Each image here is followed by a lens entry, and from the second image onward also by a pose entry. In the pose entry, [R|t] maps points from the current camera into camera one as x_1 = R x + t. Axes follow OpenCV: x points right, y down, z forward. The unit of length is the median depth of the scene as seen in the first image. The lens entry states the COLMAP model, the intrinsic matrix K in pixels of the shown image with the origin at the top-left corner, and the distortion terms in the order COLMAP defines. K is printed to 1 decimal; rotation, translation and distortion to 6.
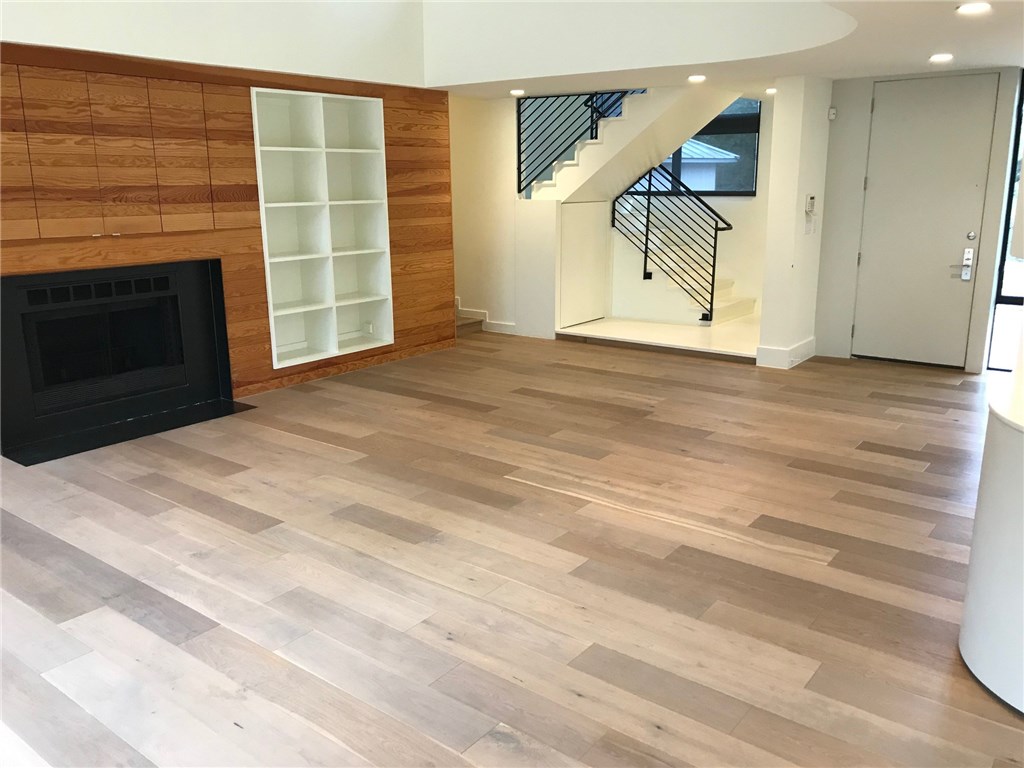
lens RADIAL K [[841.3, 0, 512.3], [0, 841.3, 382.1], [0, 0, 1]] dist [0.045139, -0.025533]
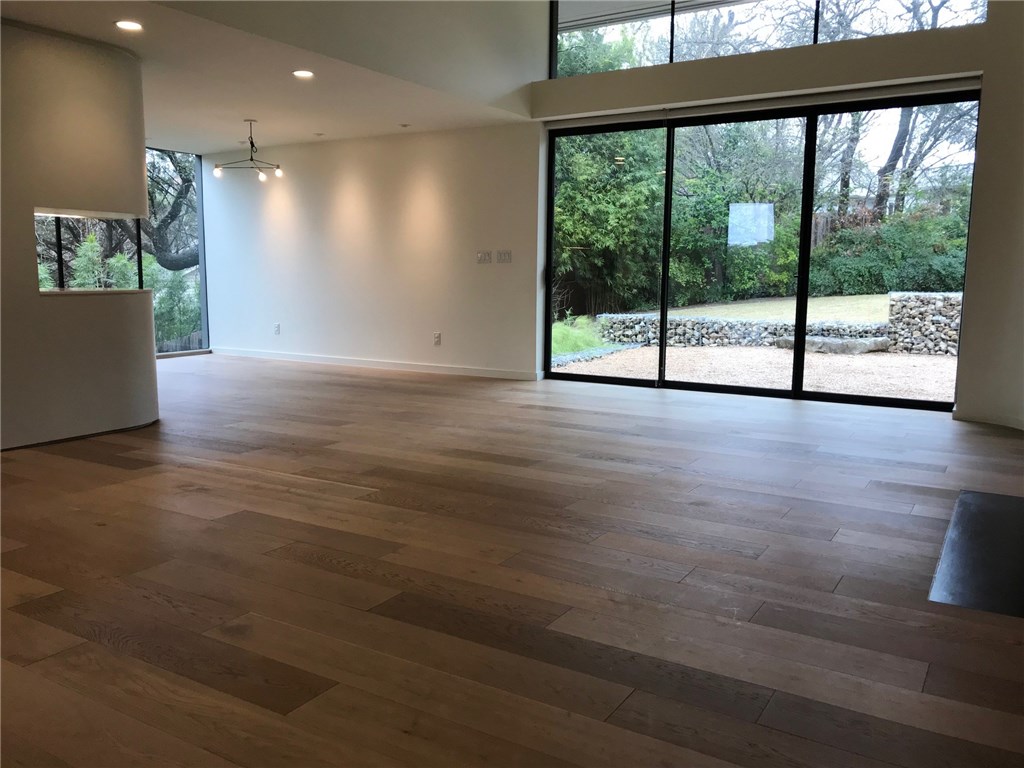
lens RADIAL K [[841.3, 0, 514.5], [0, 841.3, 382.3], [0, 0, 1]] dist [0.045139, -0.025533]
pose [[-0.993347, 0.016910, -0.113909, -0.048150], [-0.025061, 0.933708, 0.357157, -0.279518], [0.112397, 0.357635, -0.927073, 1.672580]]
